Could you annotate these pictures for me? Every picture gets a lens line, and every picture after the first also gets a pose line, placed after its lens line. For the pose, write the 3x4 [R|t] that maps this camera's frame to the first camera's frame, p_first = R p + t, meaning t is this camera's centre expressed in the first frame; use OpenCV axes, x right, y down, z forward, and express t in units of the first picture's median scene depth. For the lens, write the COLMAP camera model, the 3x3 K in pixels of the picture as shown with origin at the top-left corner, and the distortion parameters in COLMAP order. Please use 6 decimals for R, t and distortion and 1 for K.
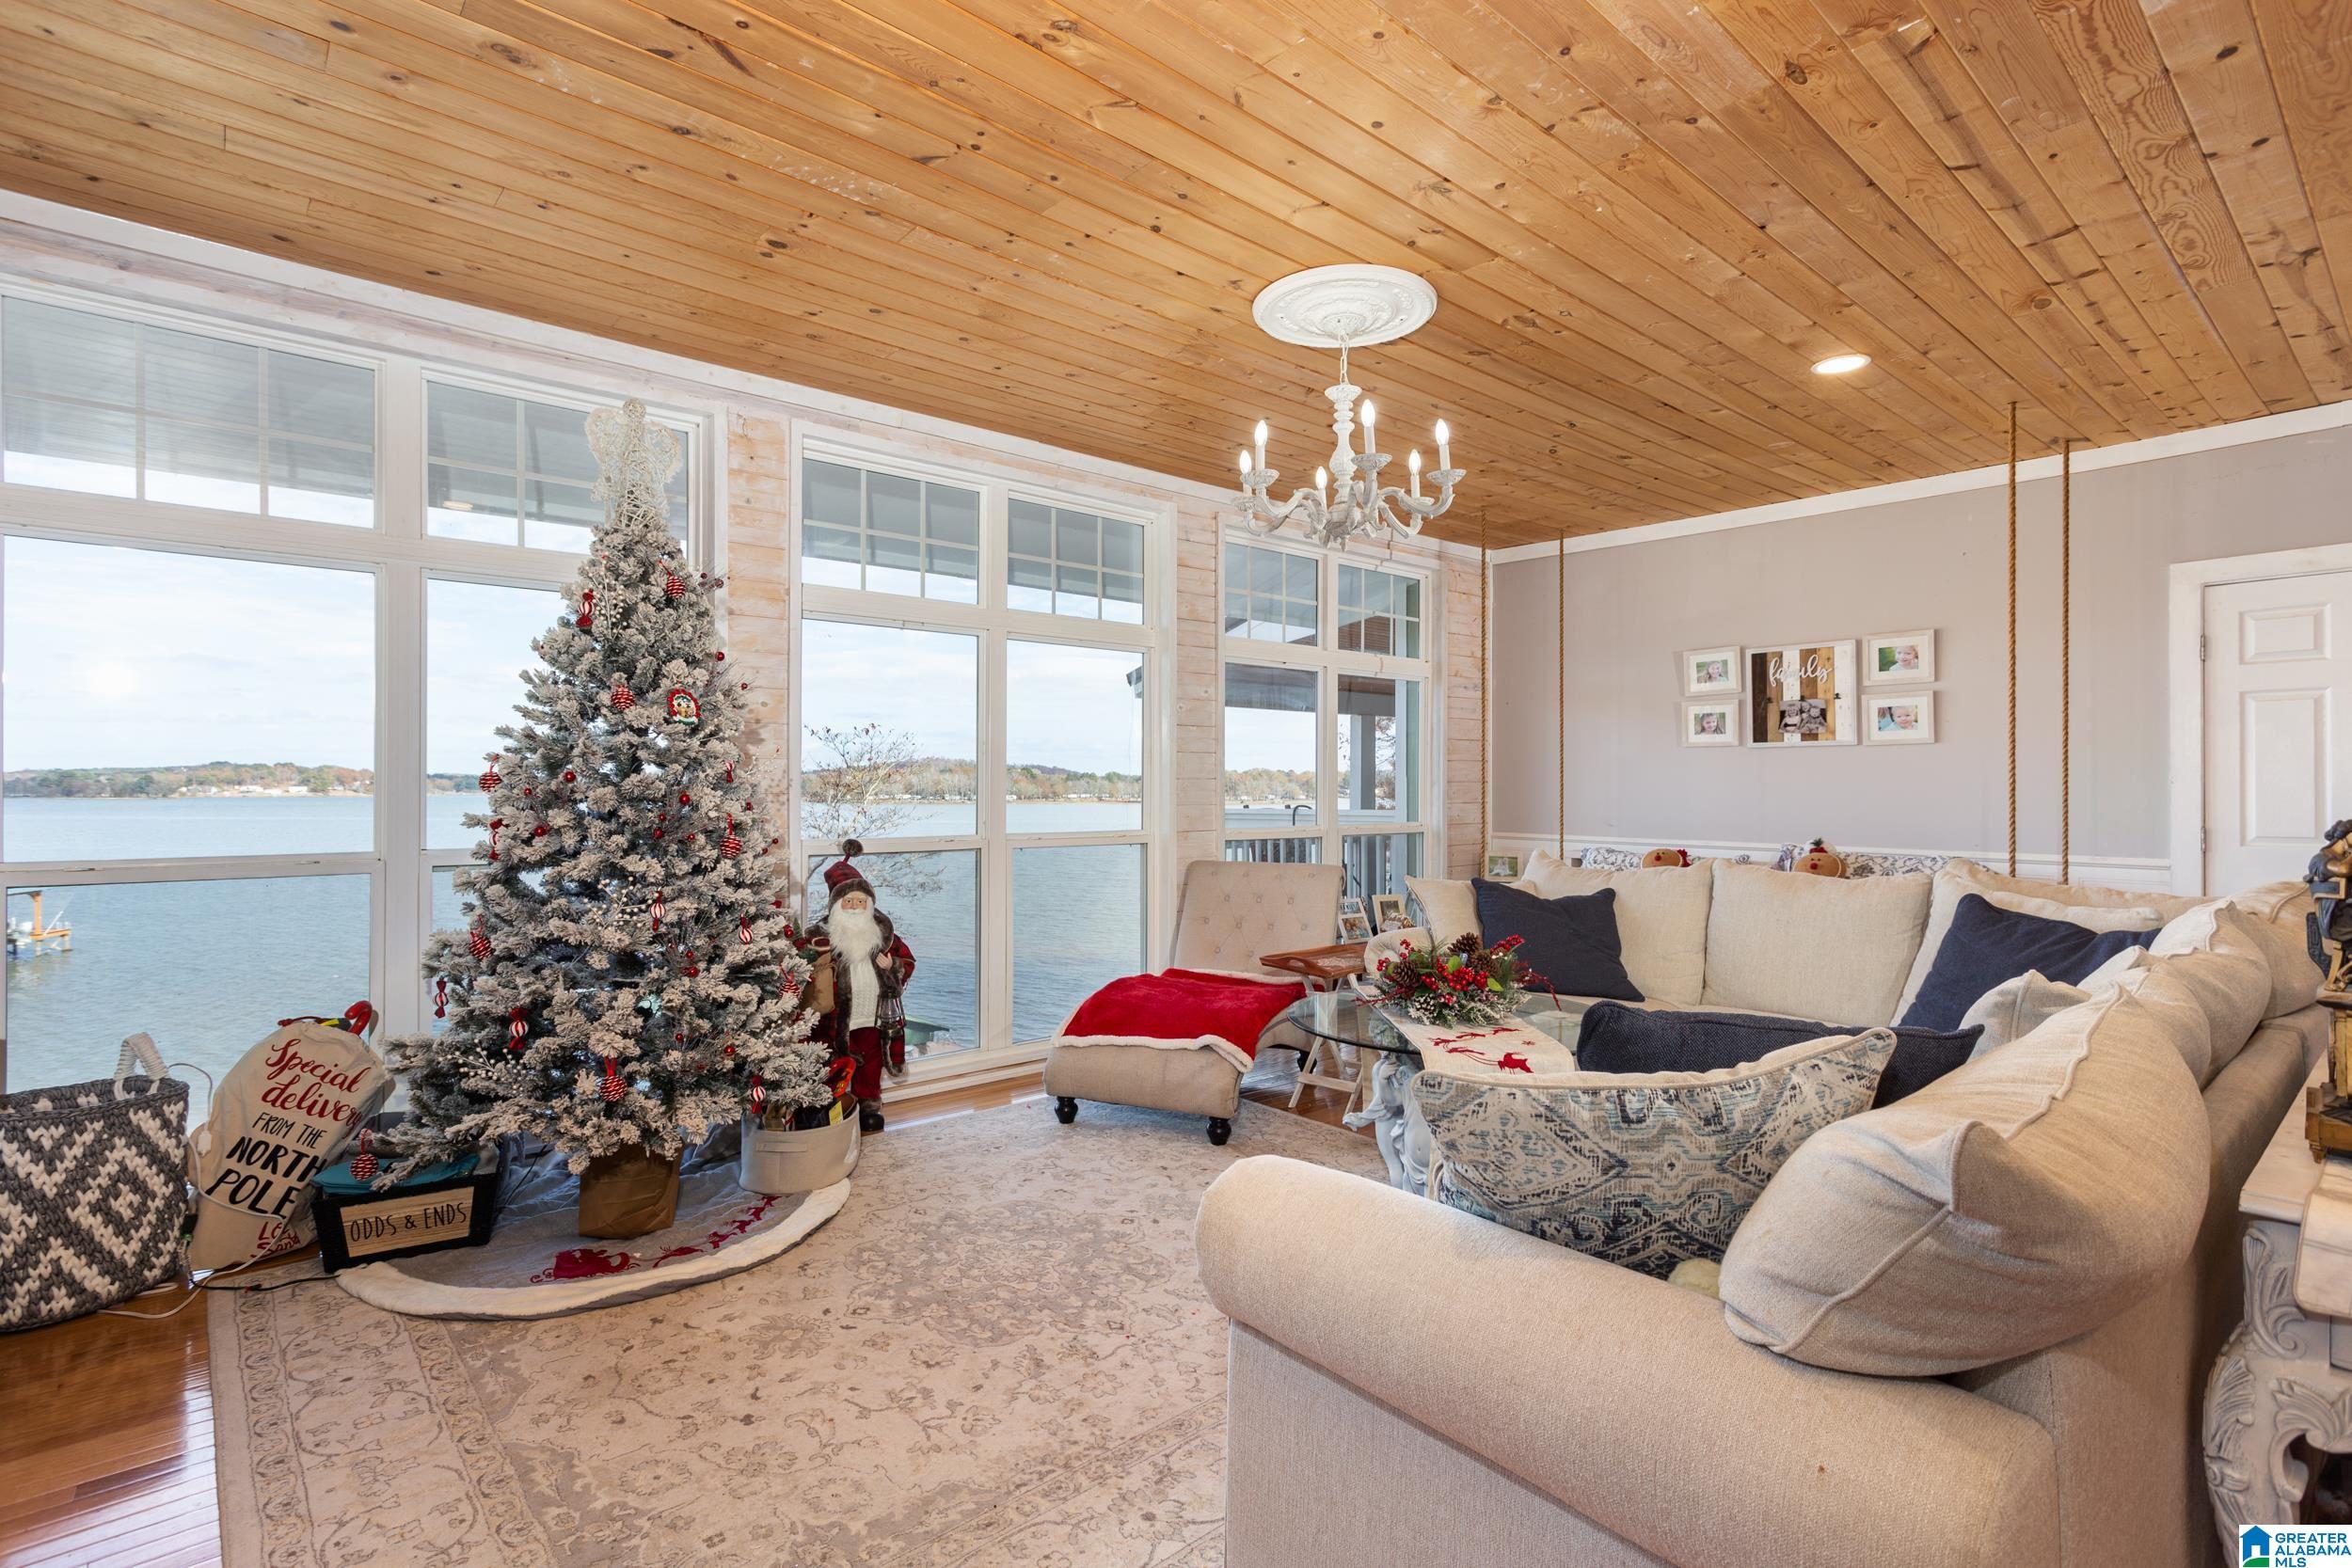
lens RADIAL K [[1147.5, 0, 1176.0], [0, 1147.5, 784.0], [0, 0, 1]] dist [-0.000141, -0.000057]
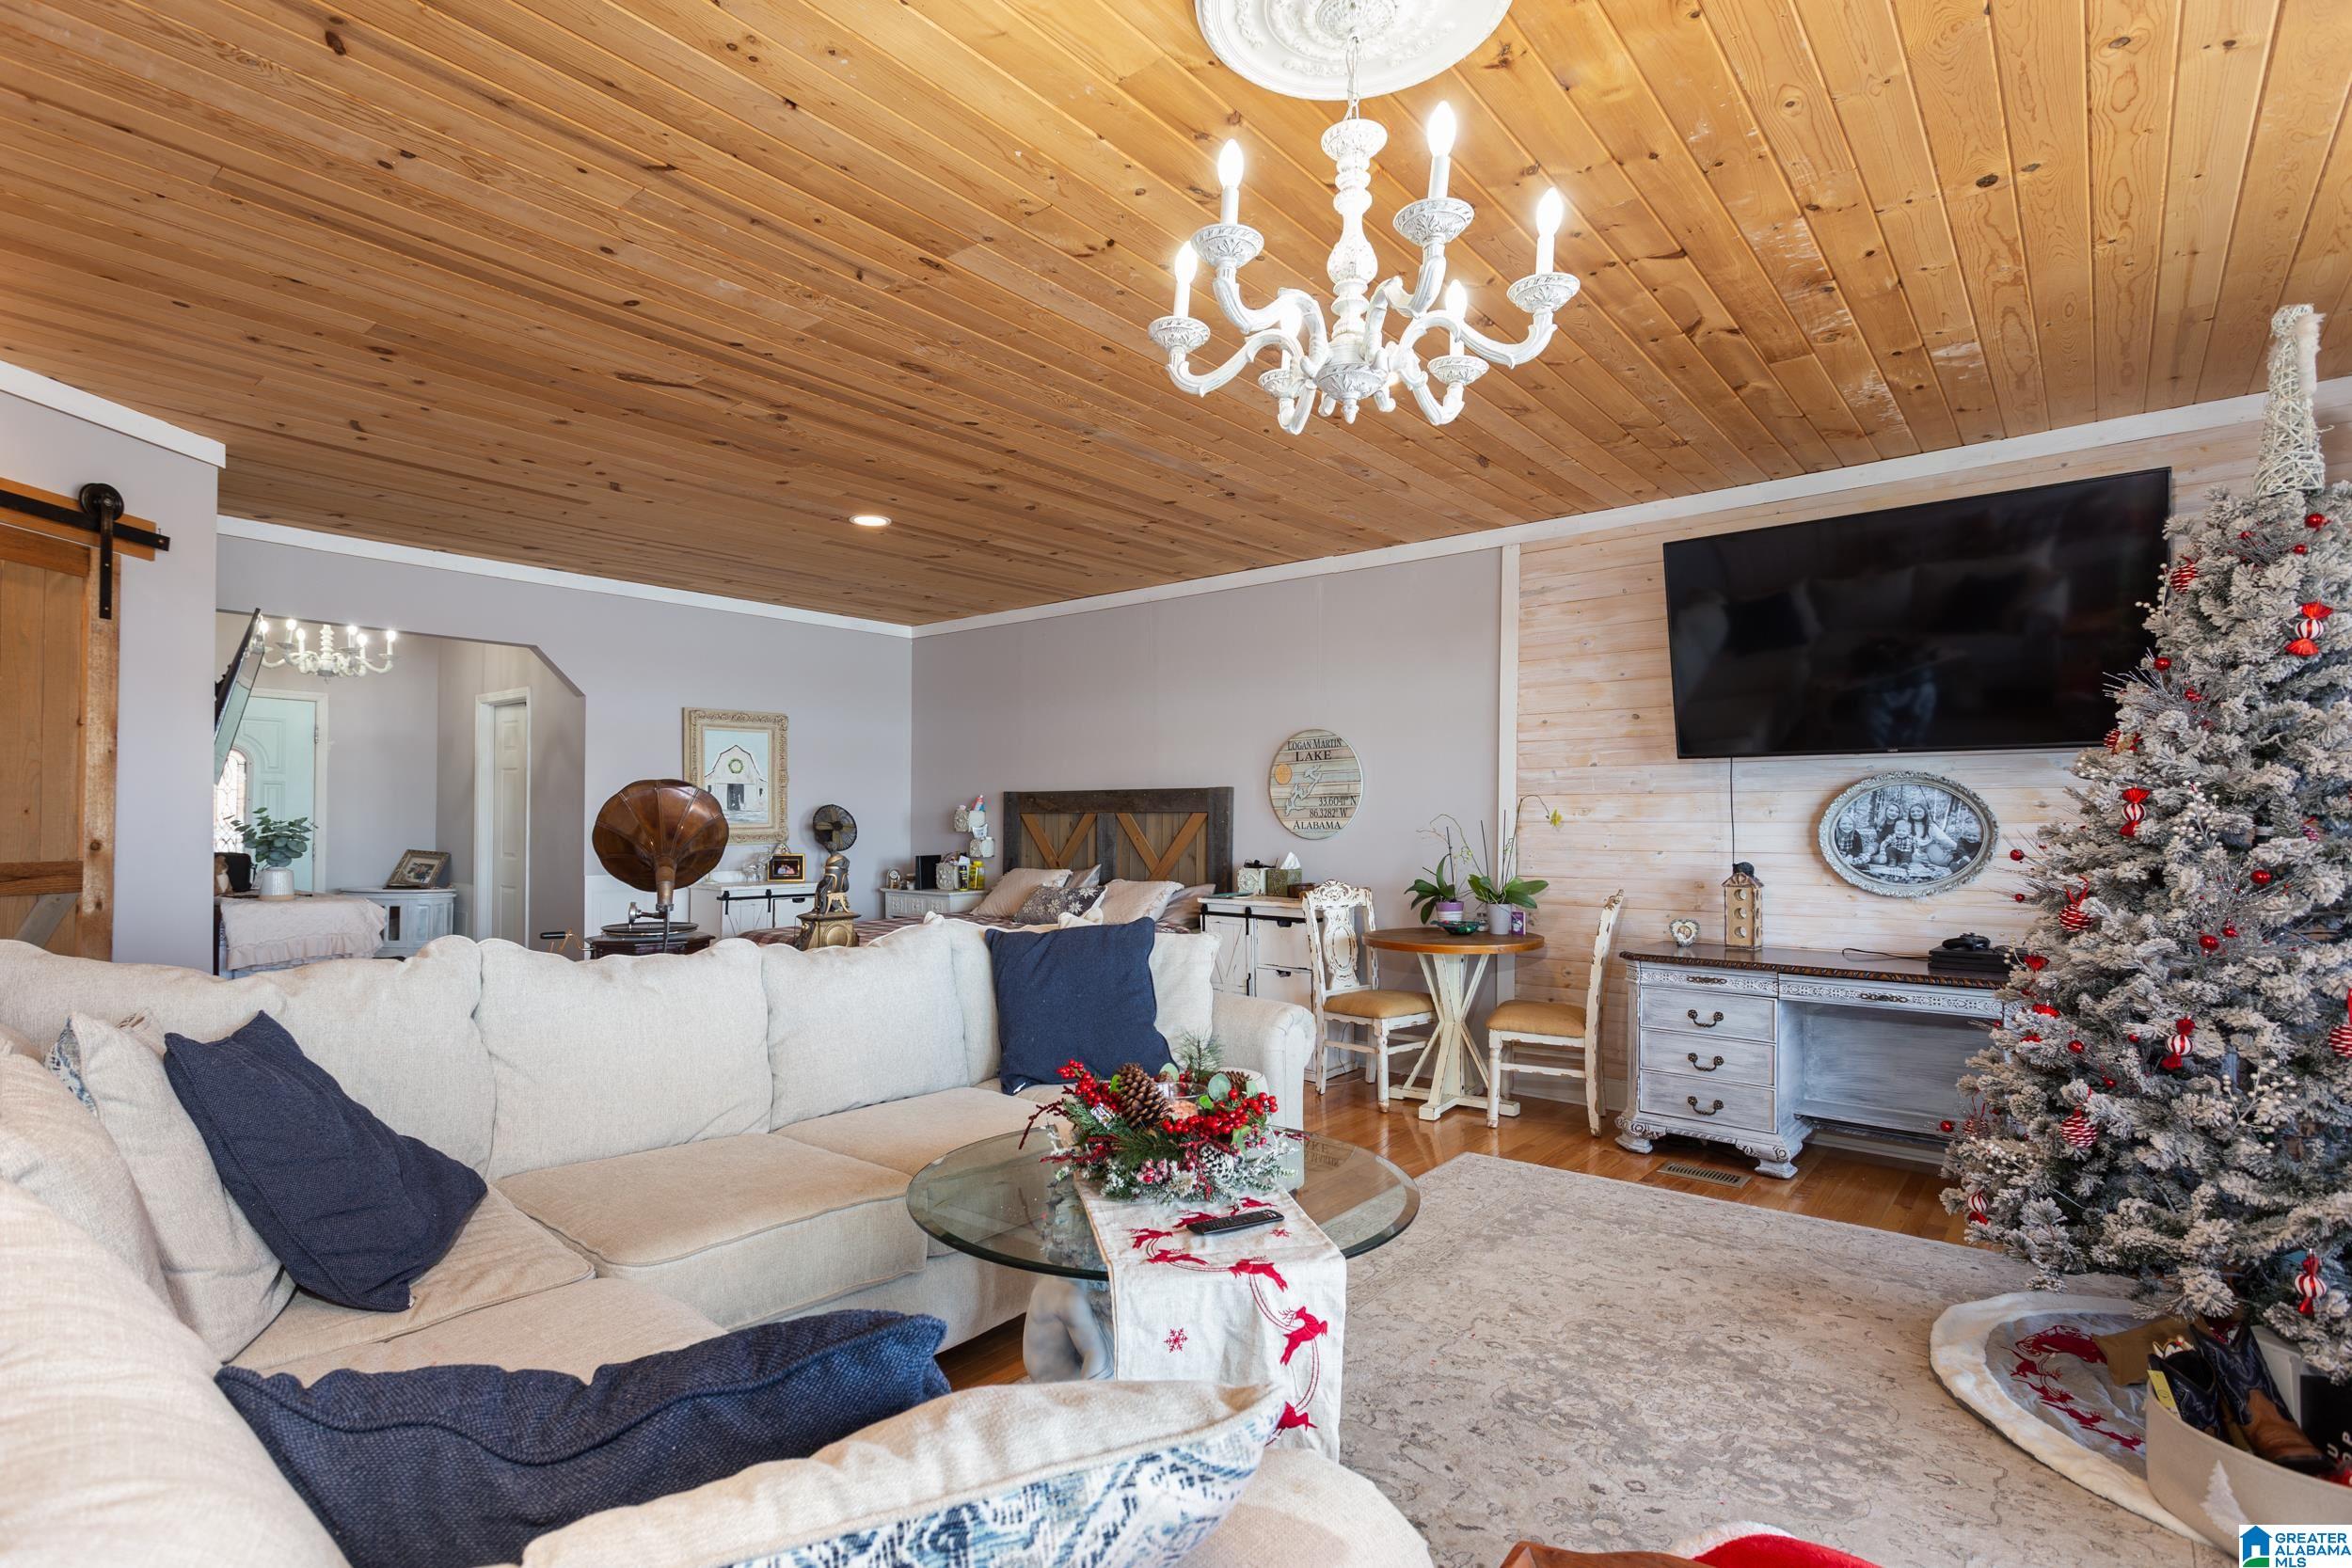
lens RADIAL K [[1147.5, 0, 1176.0], [0, 1147.5, 784.0], [0, 0, 1]] dist [-0.000141, -0.000057]
pose [[-0.985363, -0.008767, -0.170245, 0.353405], [-0.002556, 0.999324, -0.036669, -0.008883], [0.170451, -0.035697, -0.984719, 1.671960]]
